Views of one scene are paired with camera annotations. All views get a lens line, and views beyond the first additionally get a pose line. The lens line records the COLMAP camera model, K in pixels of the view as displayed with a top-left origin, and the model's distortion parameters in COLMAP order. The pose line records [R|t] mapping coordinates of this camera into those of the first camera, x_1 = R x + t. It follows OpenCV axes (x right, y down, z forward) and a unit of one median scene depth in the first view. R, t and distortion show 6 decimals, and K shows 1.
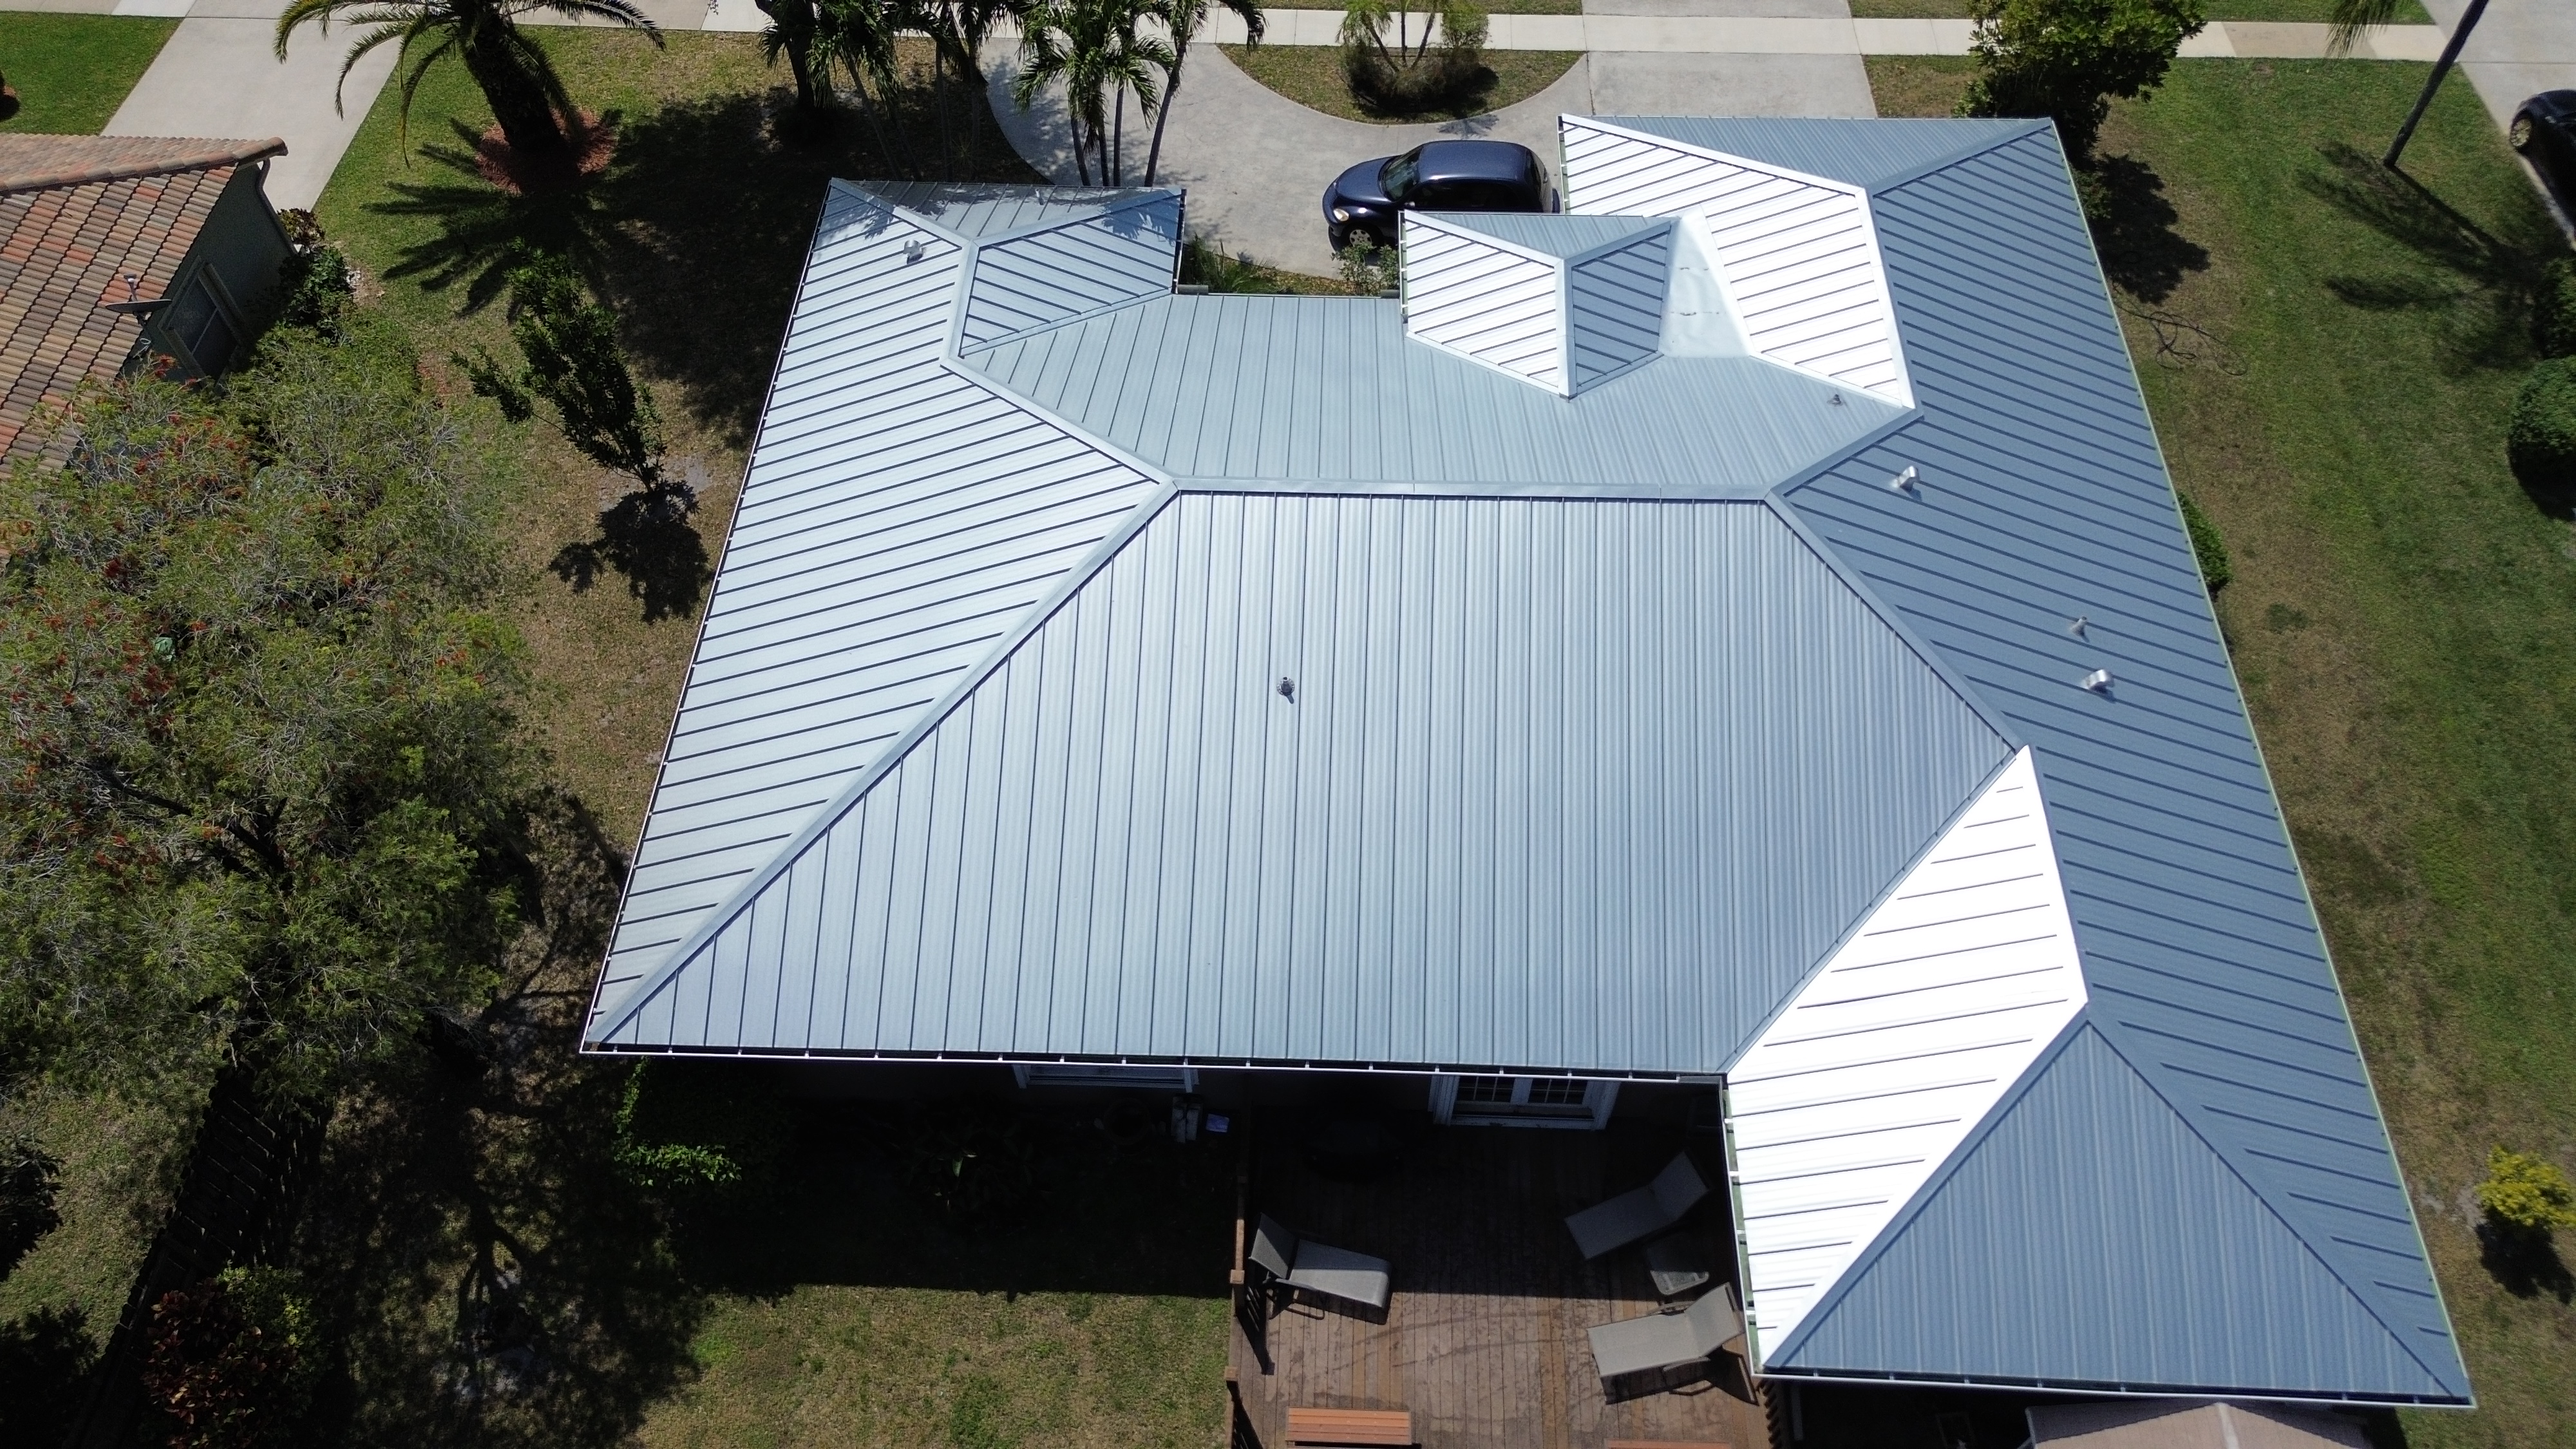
lens RADIAL K [[1838.2, 0, 1296.3], [0, 1838.2, 713.8], [0, 0, 1]] dist [0.060349, -0.061738]
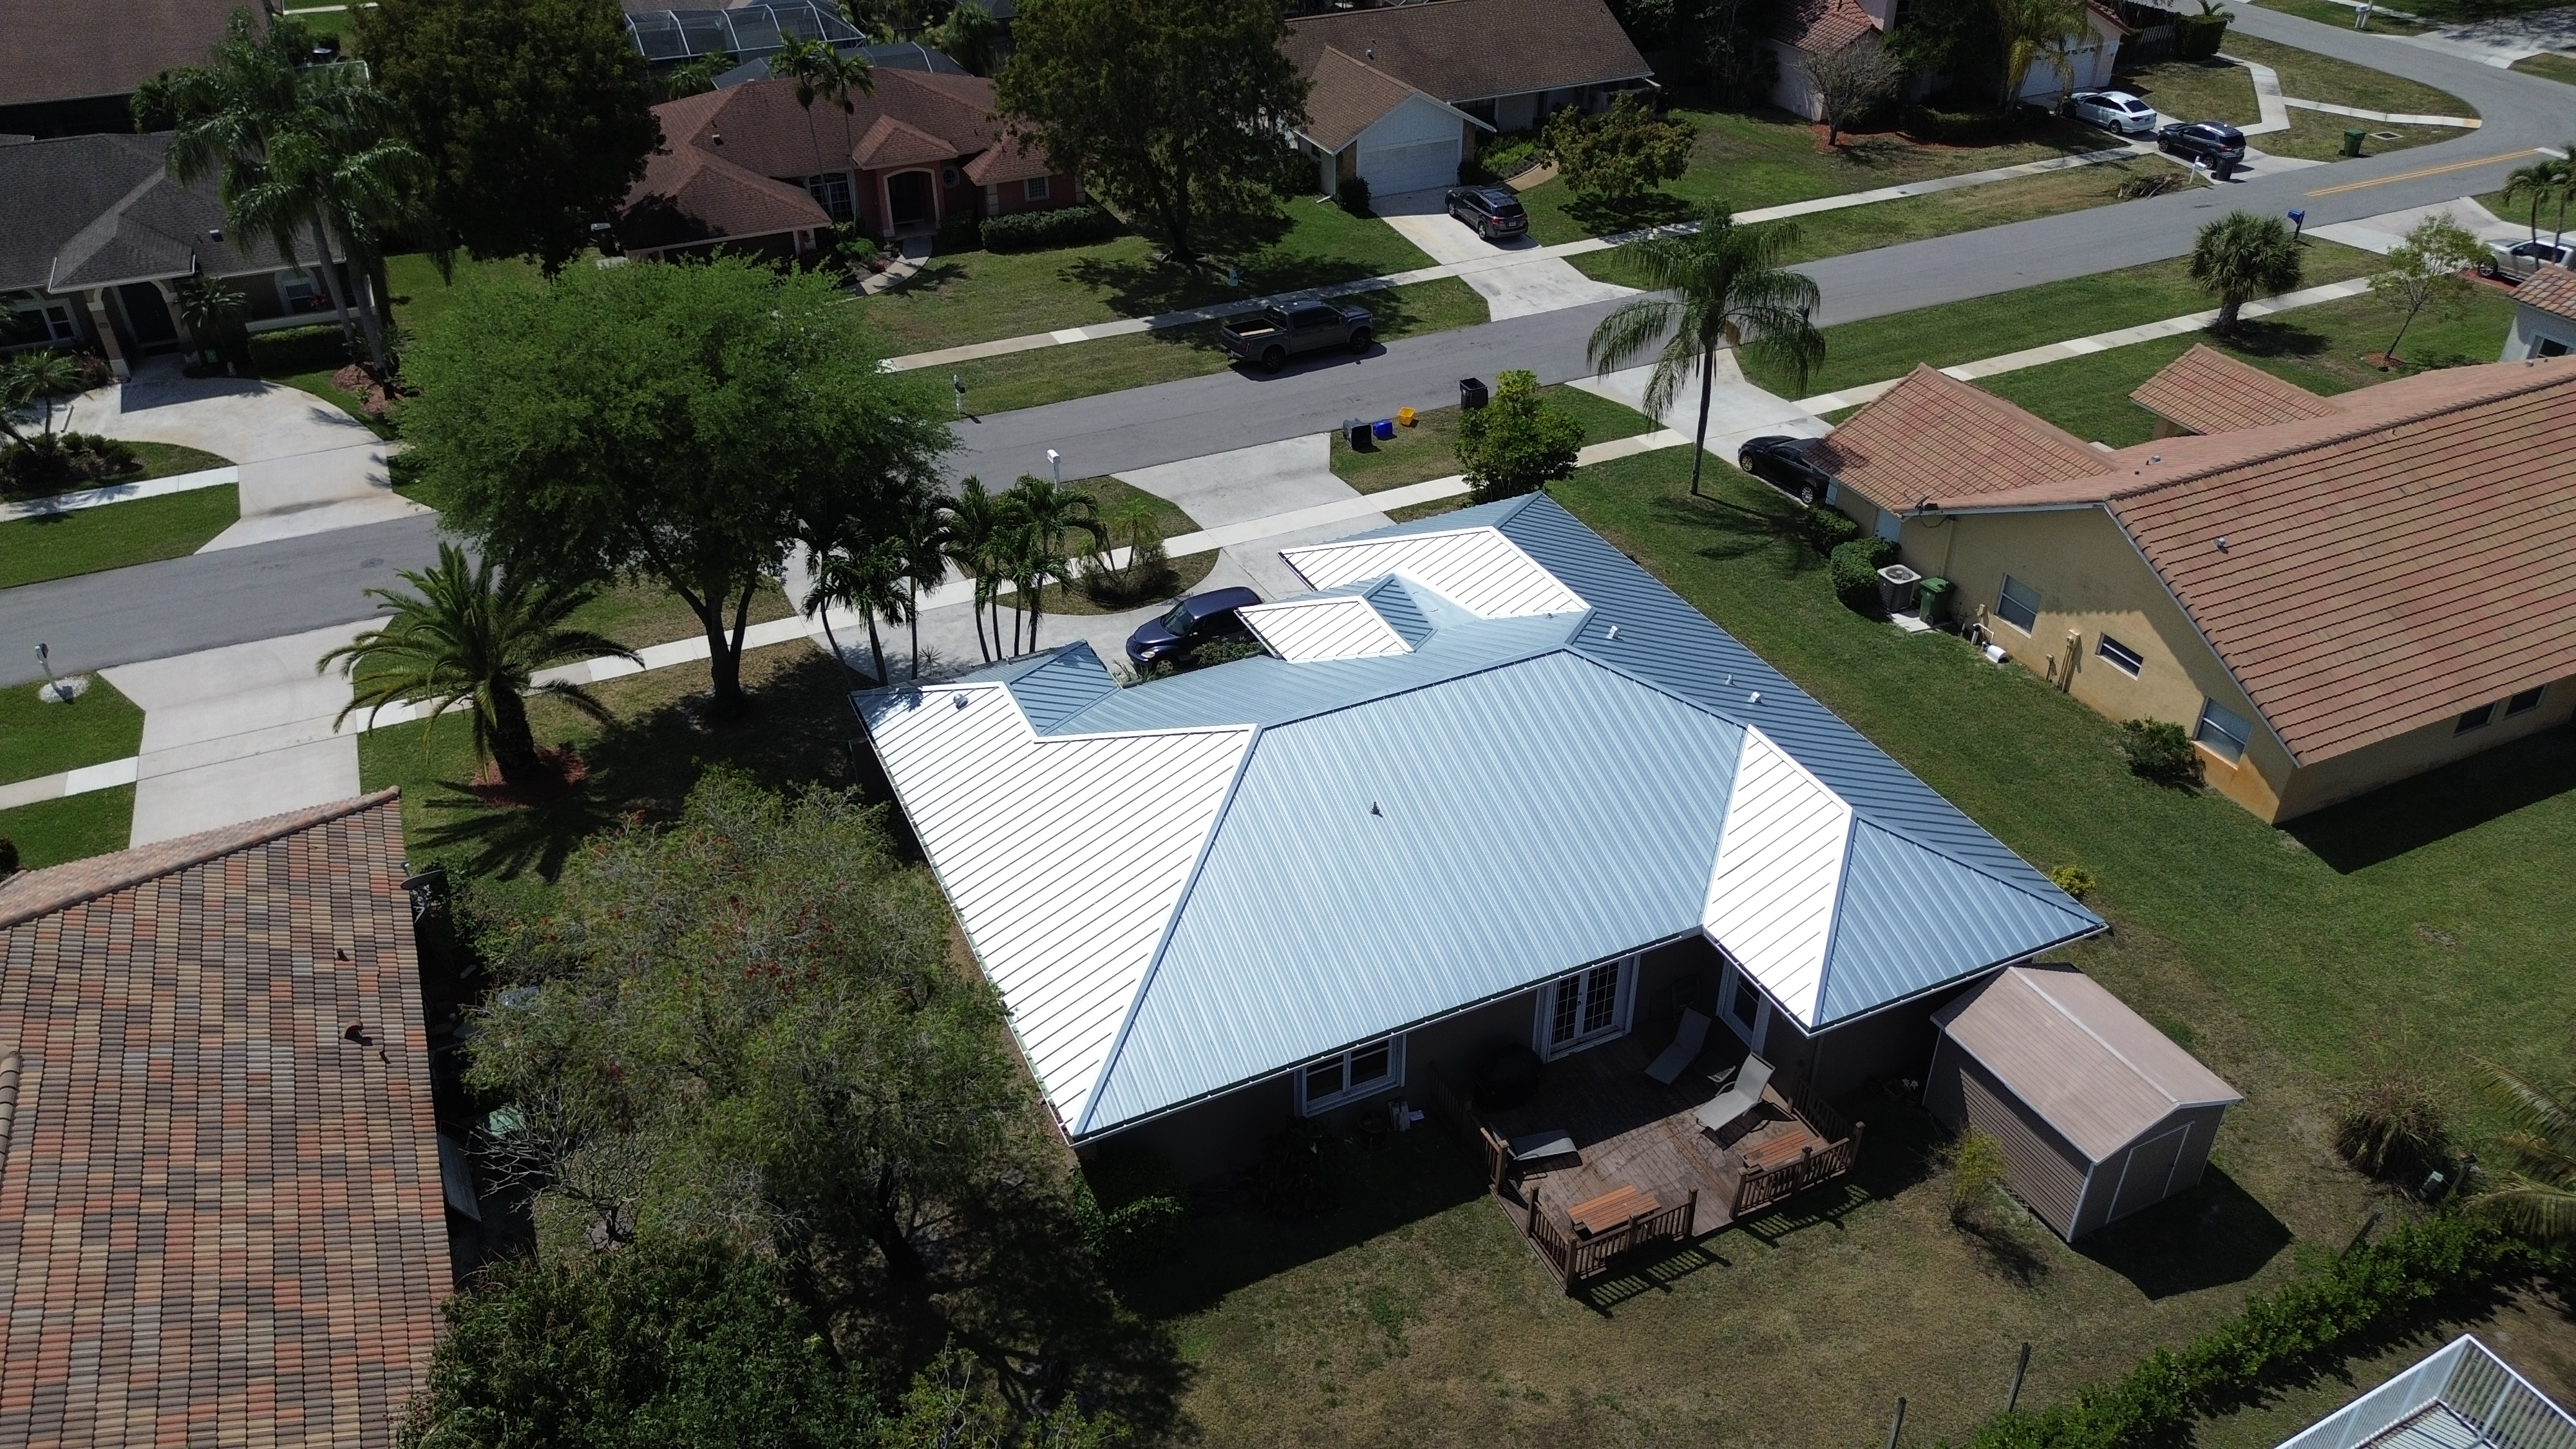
lens RADIAL K [[1838.2, 0, 1296.3], [0, 1838.2, 713.8], [0, 0, 1]] dist [0.060349, -0.061738]
pose [[0.887766, -0.249587, 0.386754, -0.567631], [0.370781, 0.885645, -0.279560, 0.284701], [-0.272752, 0.391585, 0.878787, -0.383591]]
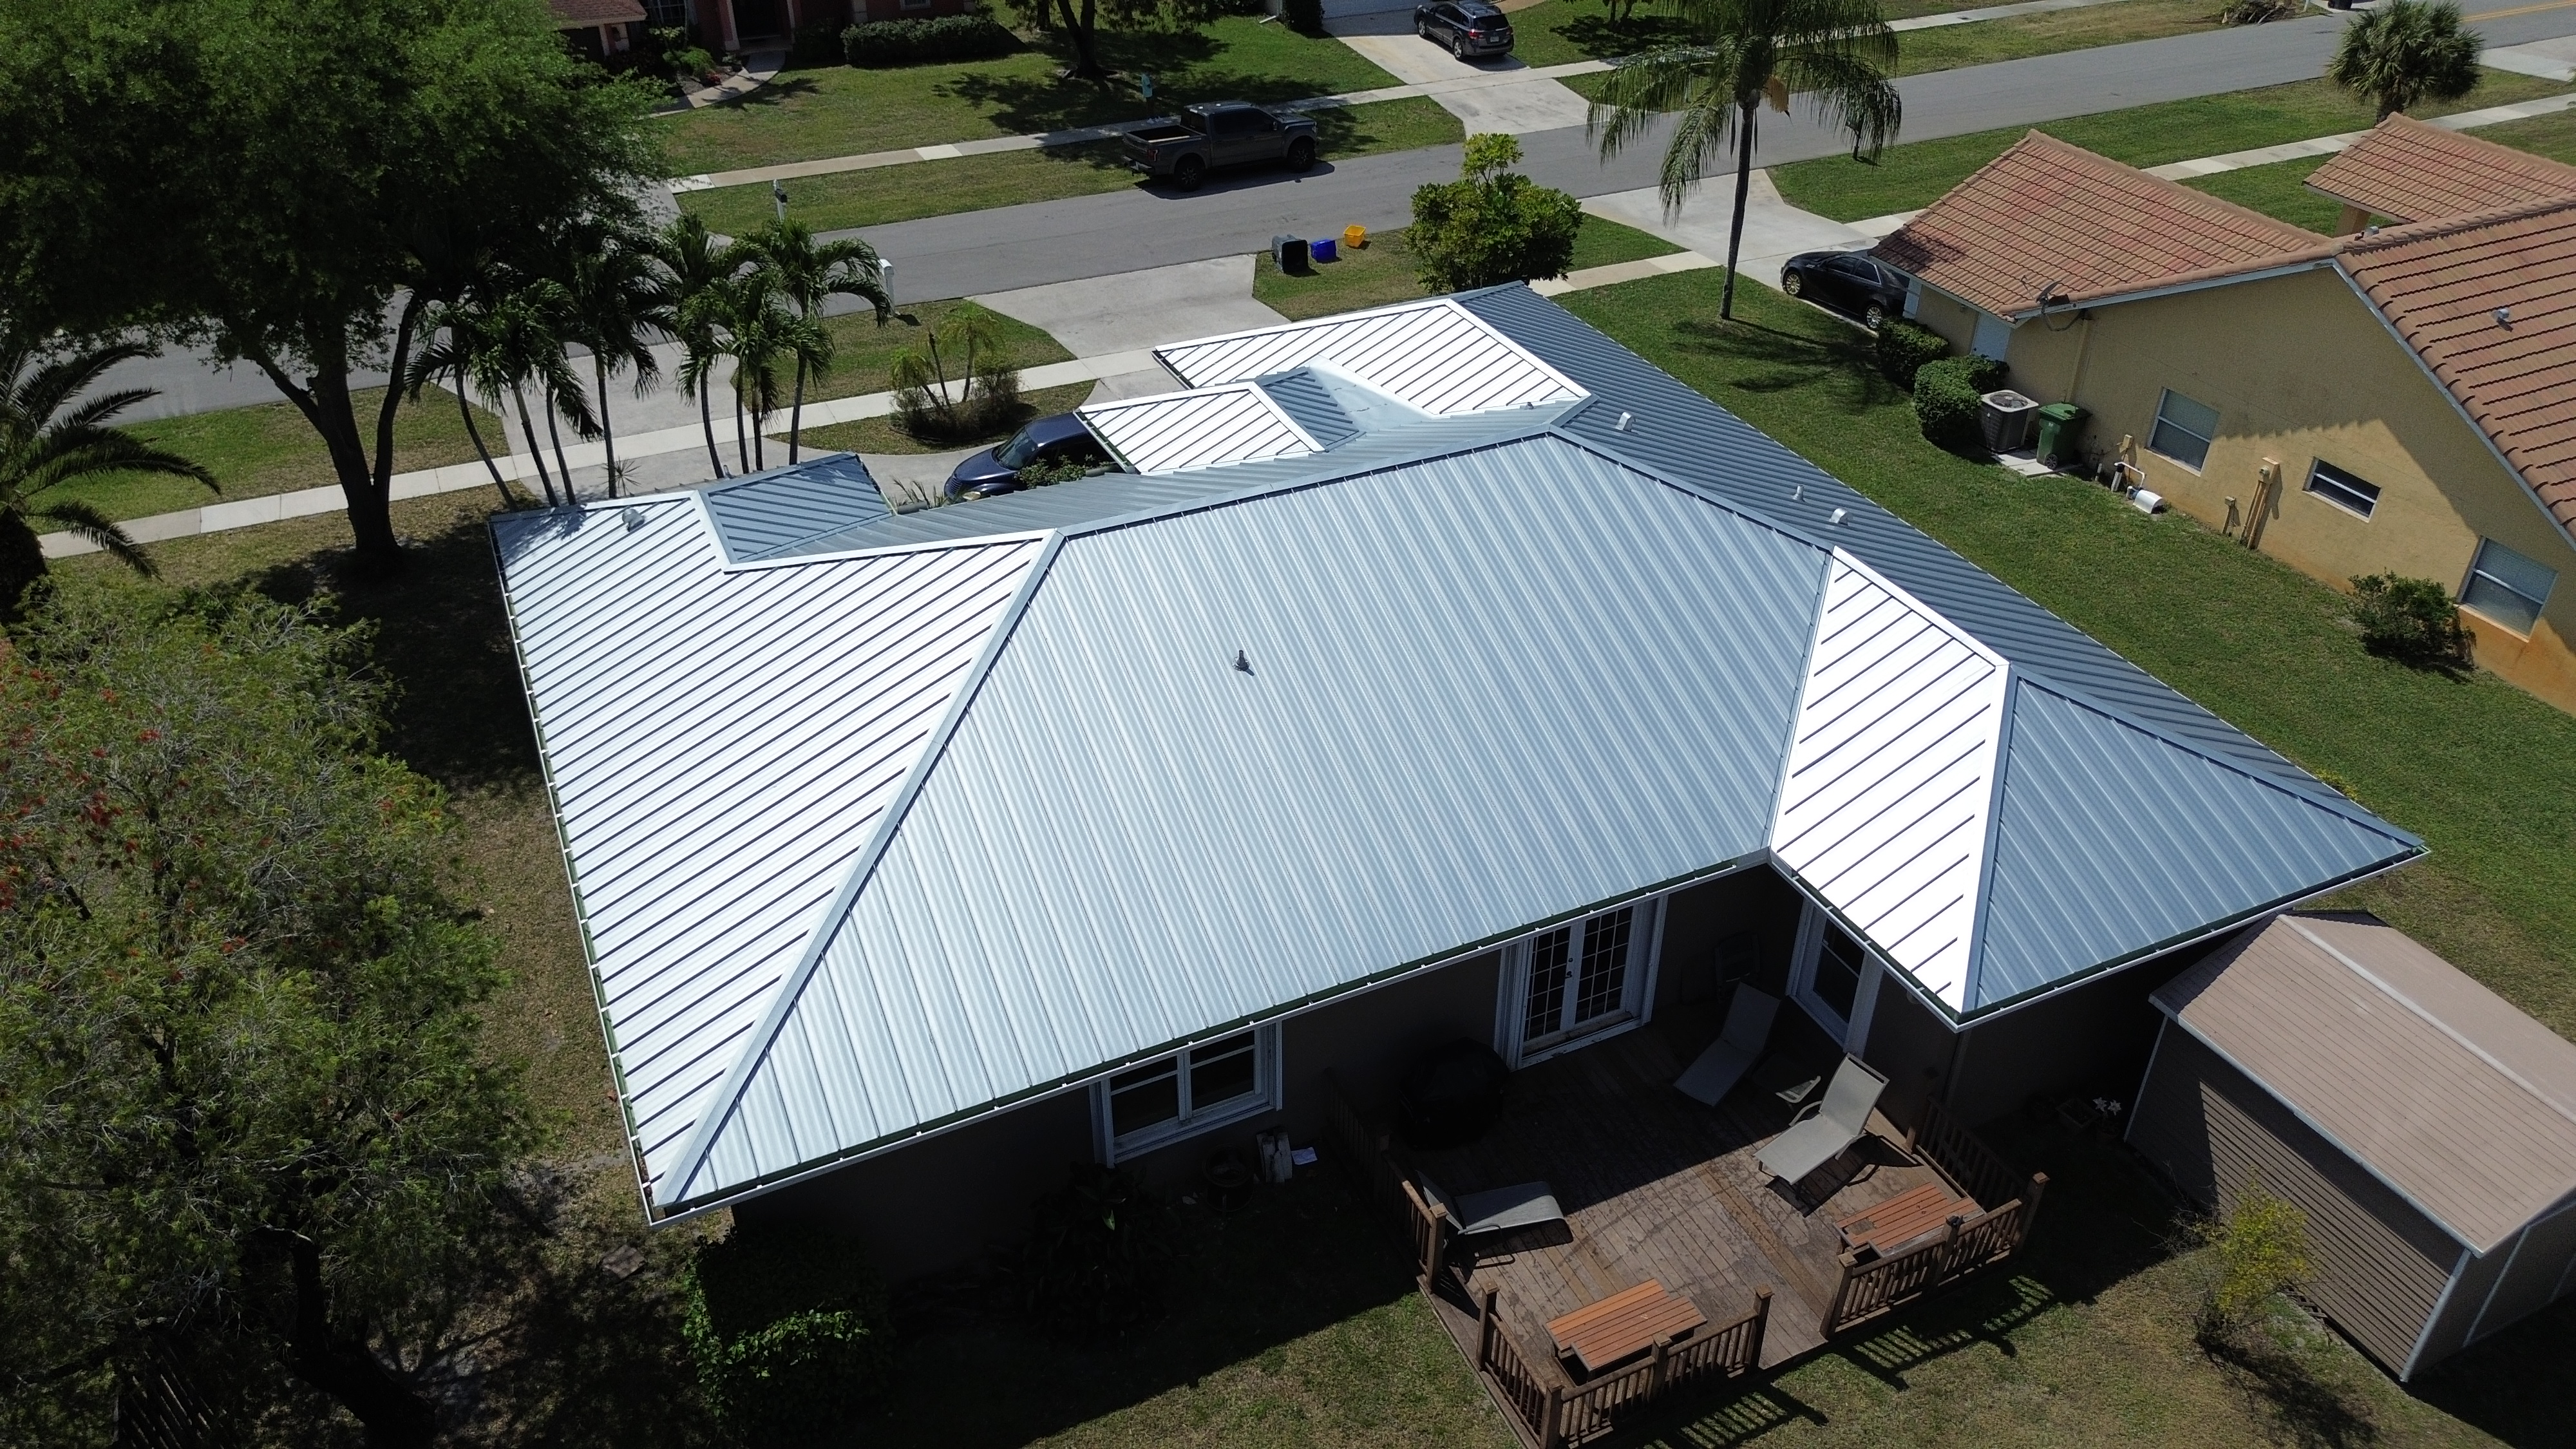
lens RADIAL K [[1838.2, 0, 1296.3], [0, 1838.2, 713.8], [0, 0, 1]] dist [0.060349, -0.061738]
pose [[0.887581, -0.248929, 0.387600, -0.315735], [0.368940, 0.887974, -0.274566, 0.250303], [-0.275831, 0.386700, 0.879989, 0.087644]]
